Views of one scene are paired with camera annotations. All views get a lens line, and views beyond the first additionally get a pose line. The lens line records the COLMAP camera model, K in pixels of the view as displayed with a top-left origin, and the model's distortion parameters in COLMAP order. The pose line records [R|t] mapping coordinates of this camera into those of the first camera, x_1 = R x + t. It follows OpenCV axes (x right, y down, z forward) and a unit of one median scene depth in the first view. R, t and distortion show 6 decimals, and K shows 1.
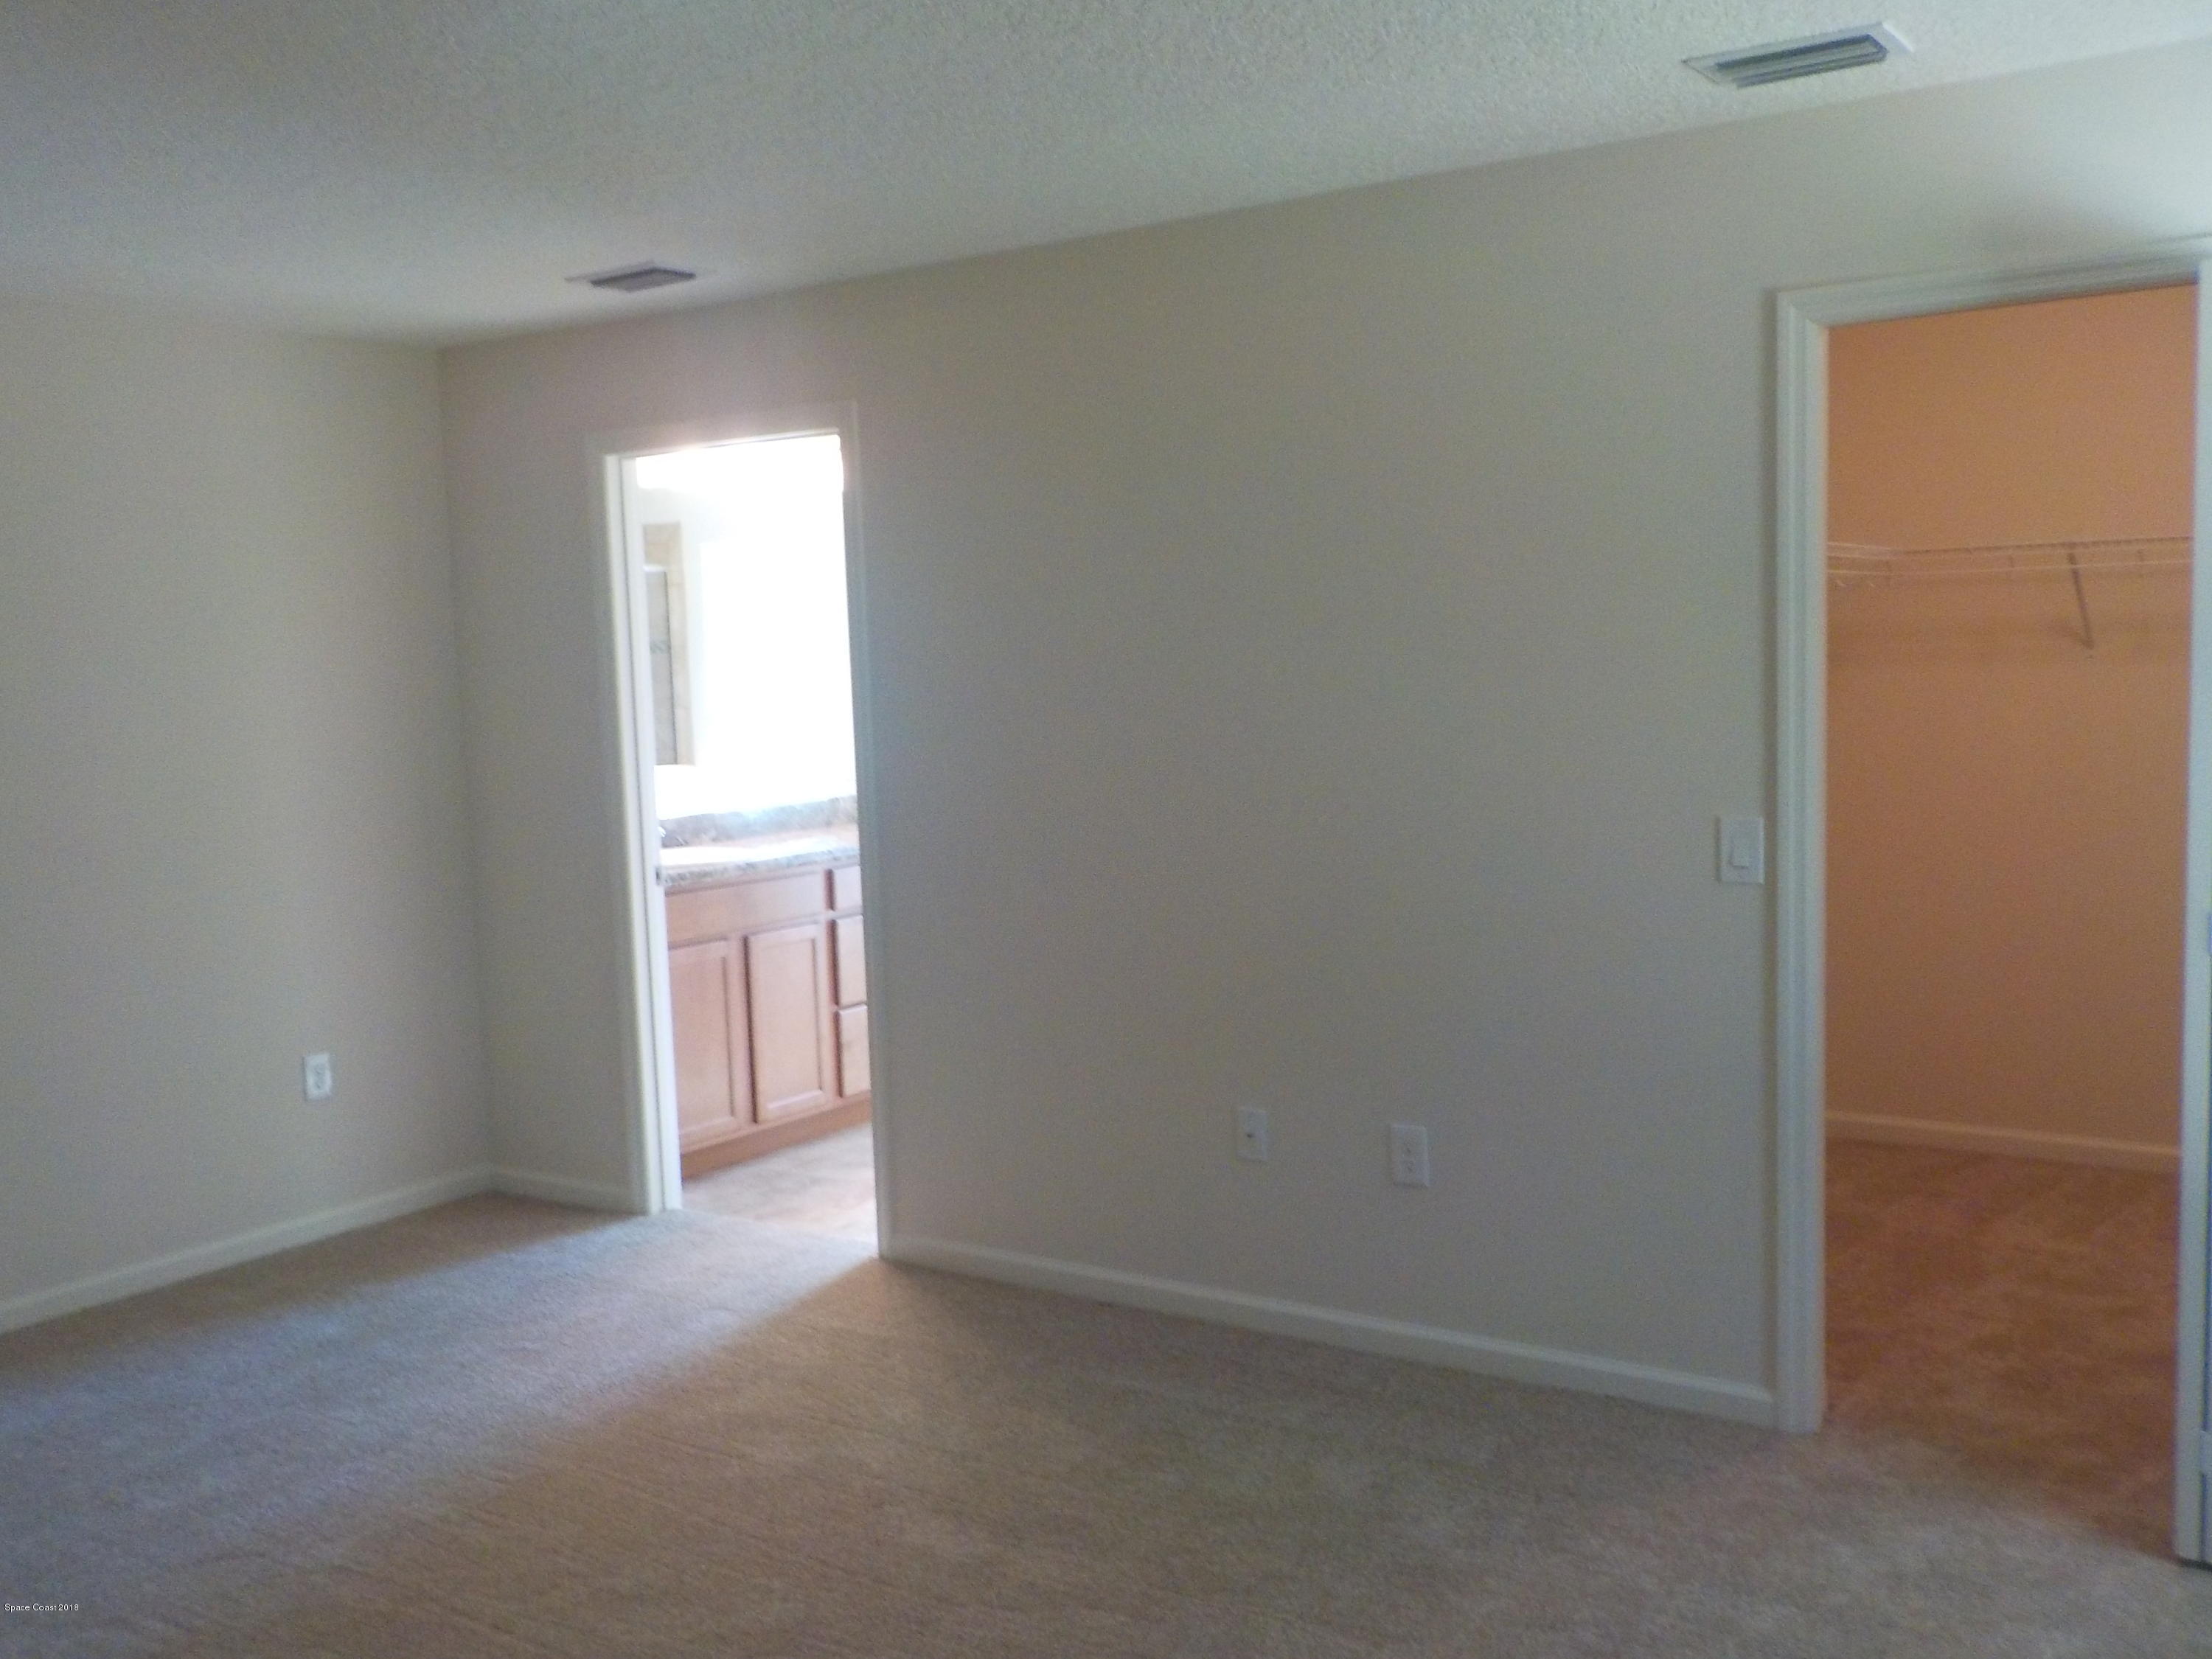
lens RADIAL K [[1955.0, 0, 1106.0], [0, 1955.0, 829.5], [0, 0, 1]] dist [-0.001898, -0.001279]
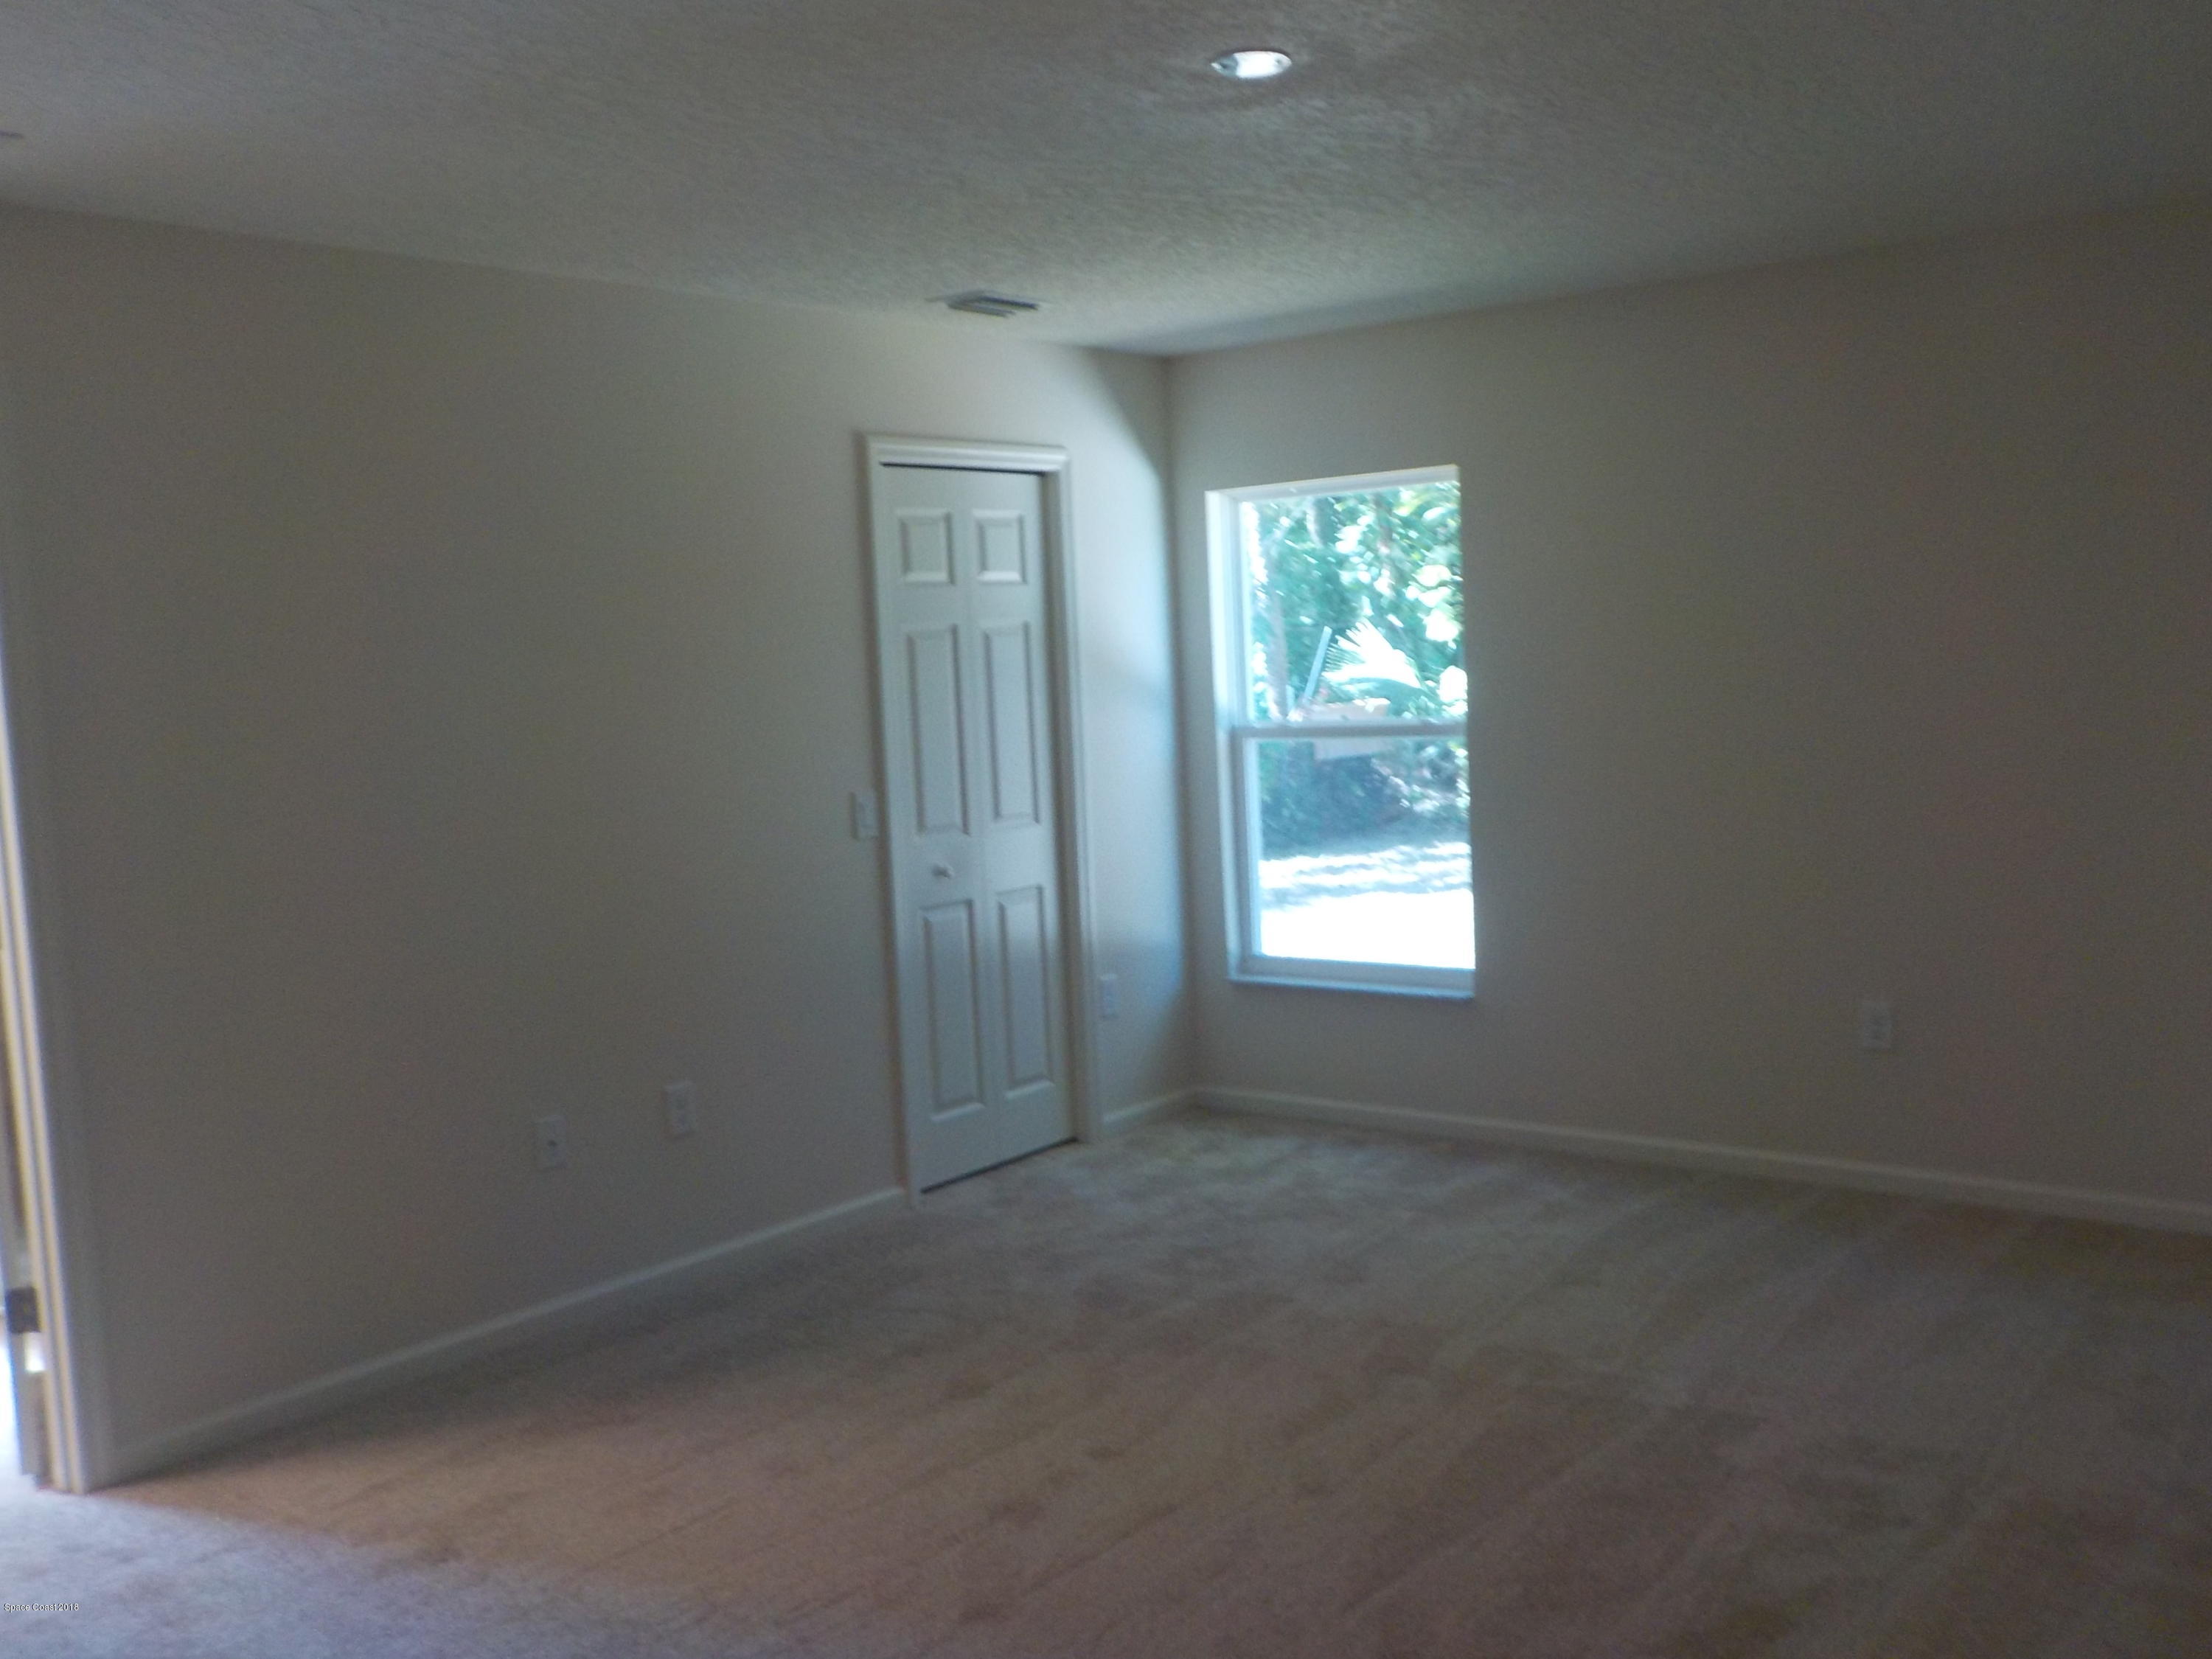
lens RADIAL K [[2040.5, 0, 1106.0], [0, 2040.5, 829.5], [0, 0, 1]] dist [-0.002166, -0.000113]
pose [[0.094079, -0.060918, 0.993699, -1.022941], [0.141174, 0.988856, 0.047255, -0.020900], [-0.985504, 0.135839, 0.101631, 0.600047]]
